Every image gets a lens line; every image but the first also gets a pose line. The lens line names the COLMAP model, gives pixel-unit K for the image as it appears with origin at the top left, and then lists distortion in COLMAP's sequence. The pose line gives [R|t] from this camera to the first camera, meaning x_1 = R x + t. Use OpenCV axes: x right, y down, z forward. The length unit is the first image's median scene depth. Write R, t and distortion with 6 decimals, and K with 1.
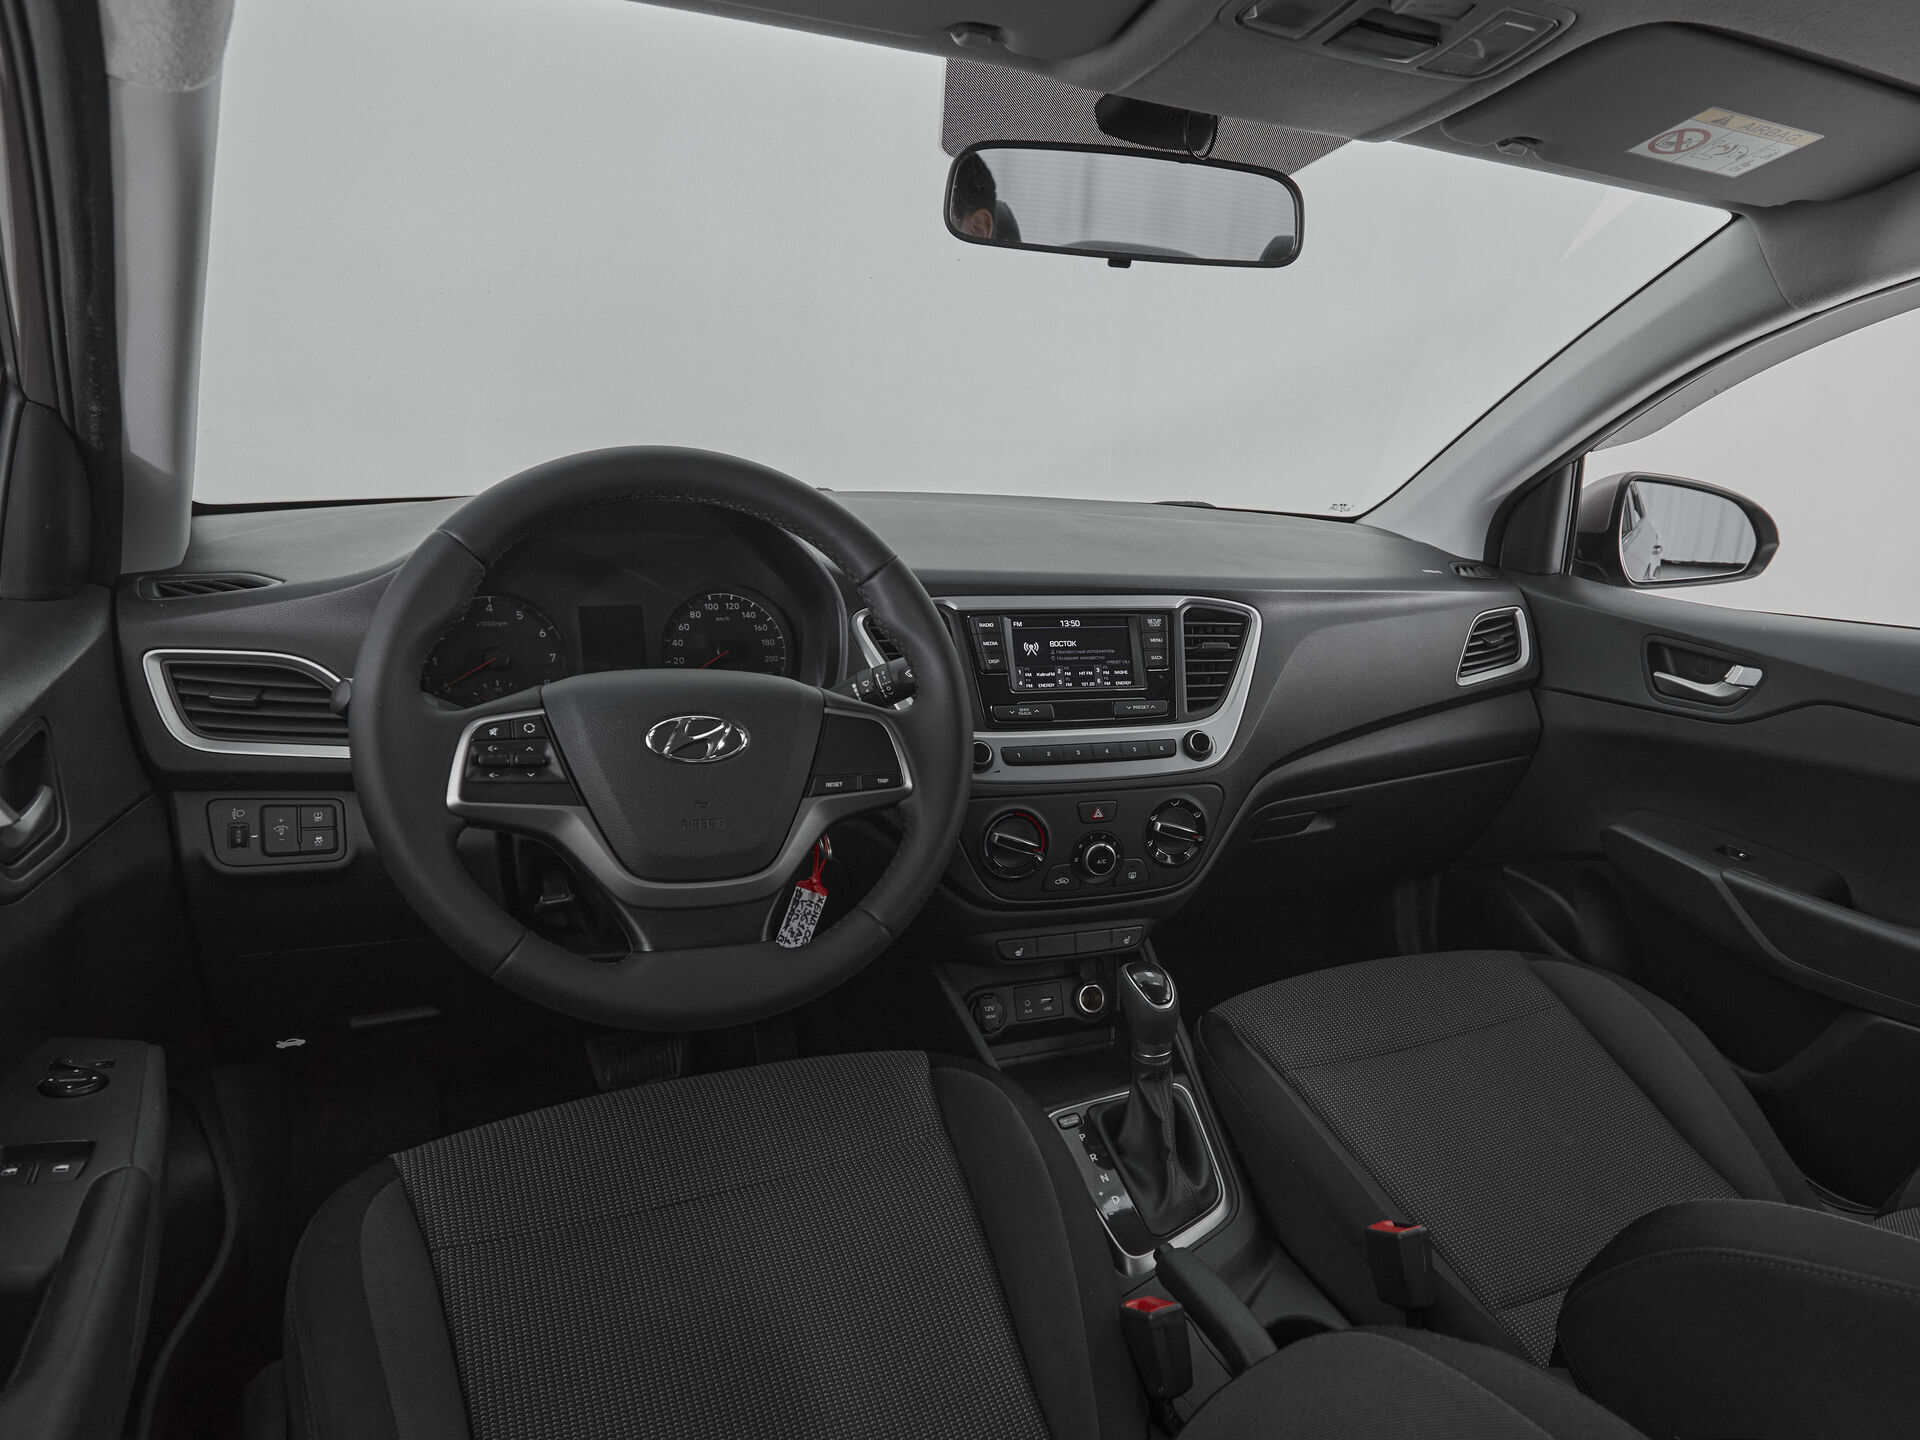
lens RADIAL K [[1296.8, 0, 1130.3], [0, 1296.8, 780.9], [0, 0, 1]] dist [-0.002566, -0.000214]
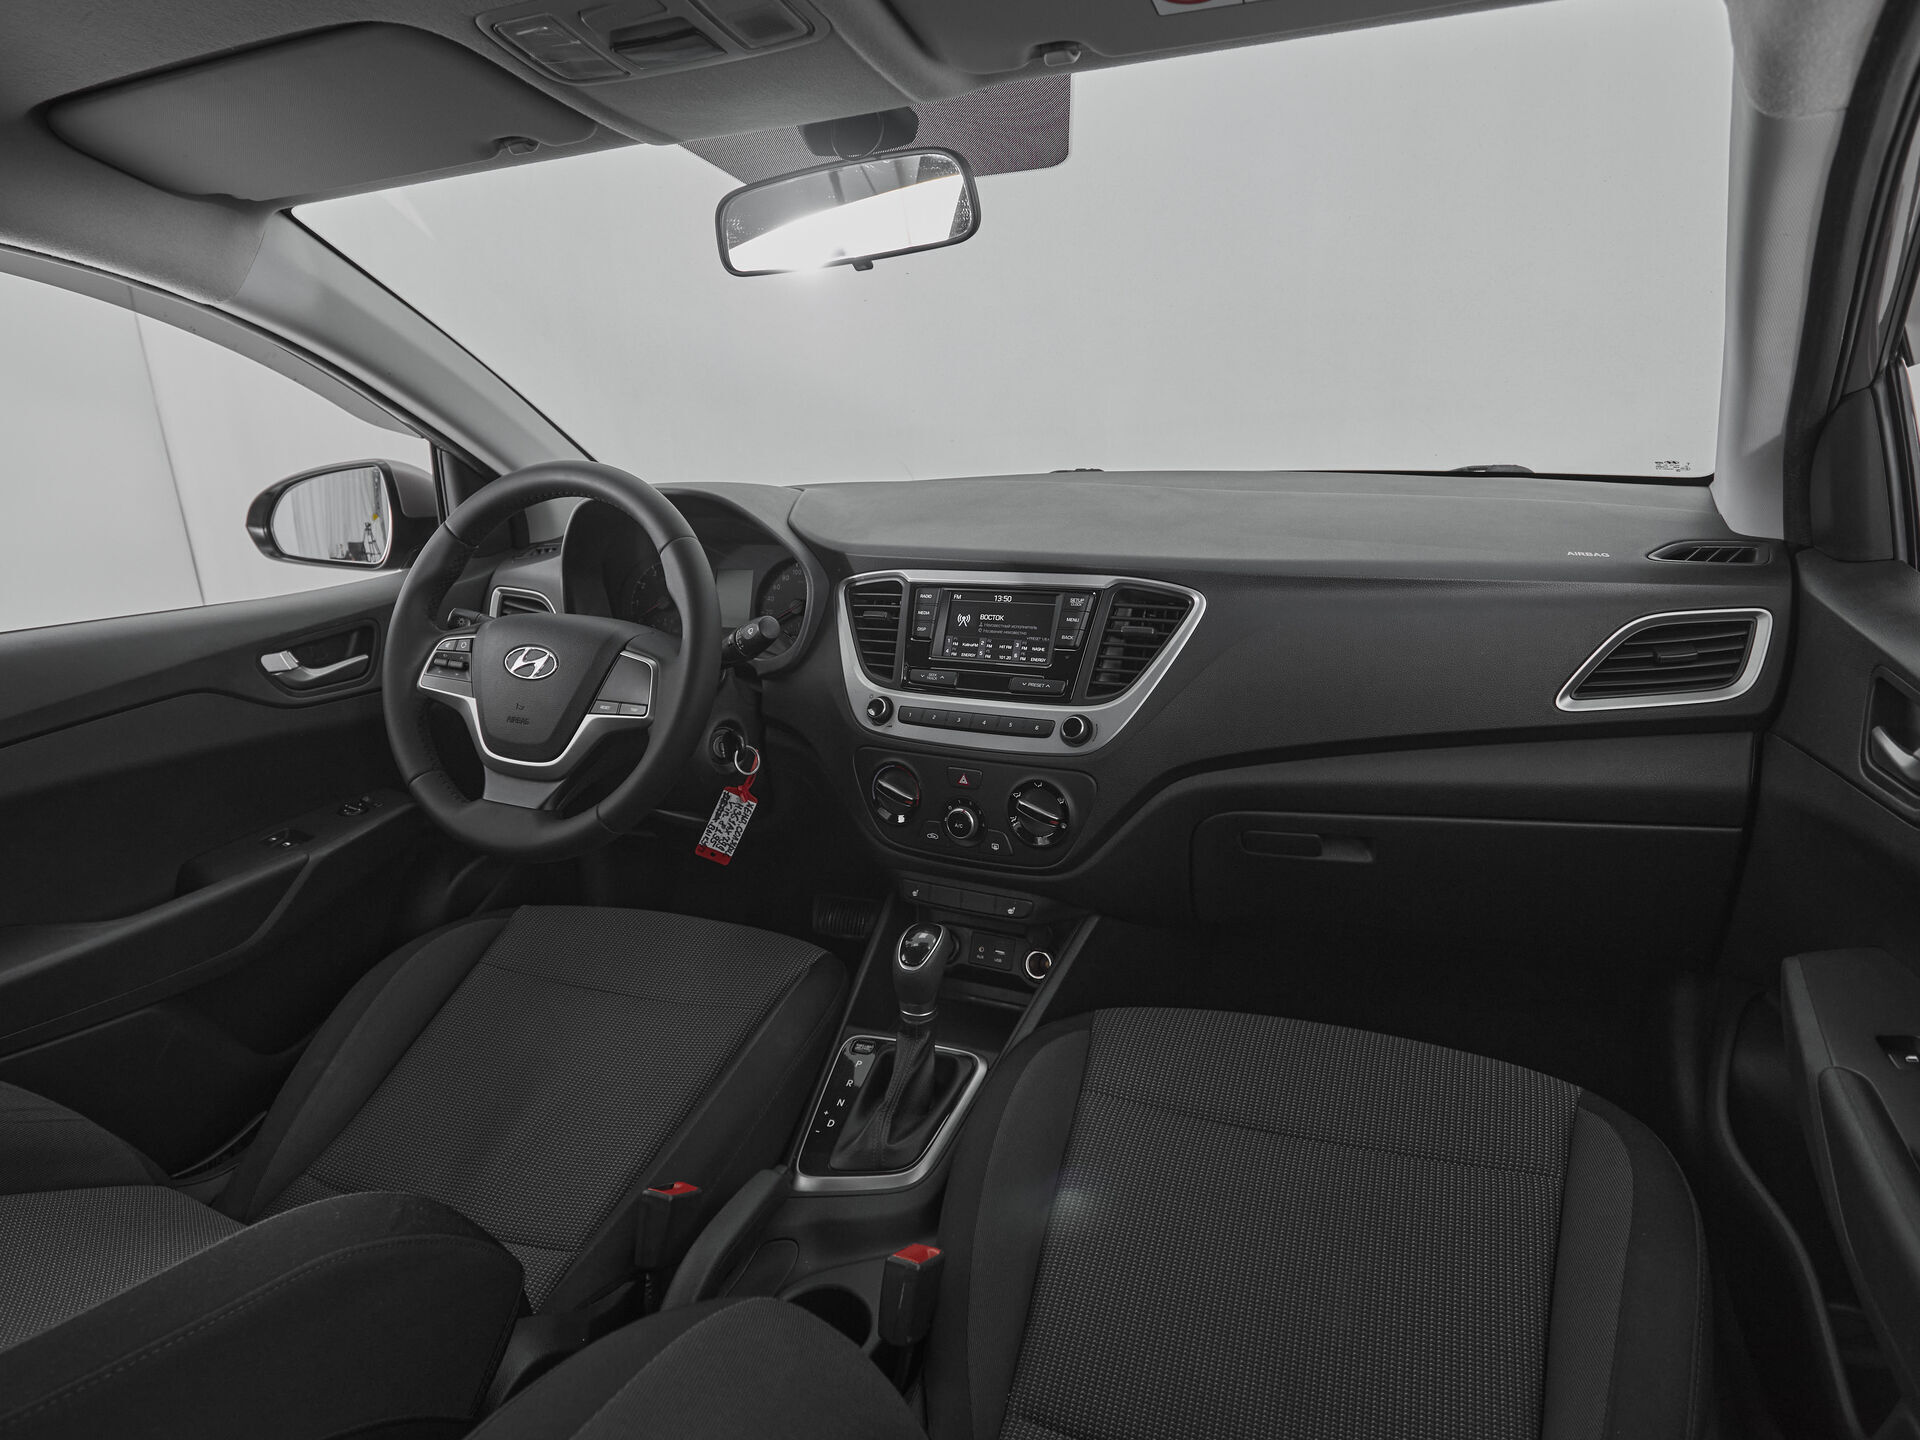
lens RADIAL K [[1190.8, 0, 922.0], [0, 1190.8, 720.4], [0, 0, 1]] dist [-0.000017, 0.000011]
pose [[0.606838, 0.128344, -0.784395, 0.685876], [-0.131626, 0.989478, 0.060068, -0.073934], [0.783851, 0.066795, 0.617347, 0.365412]]
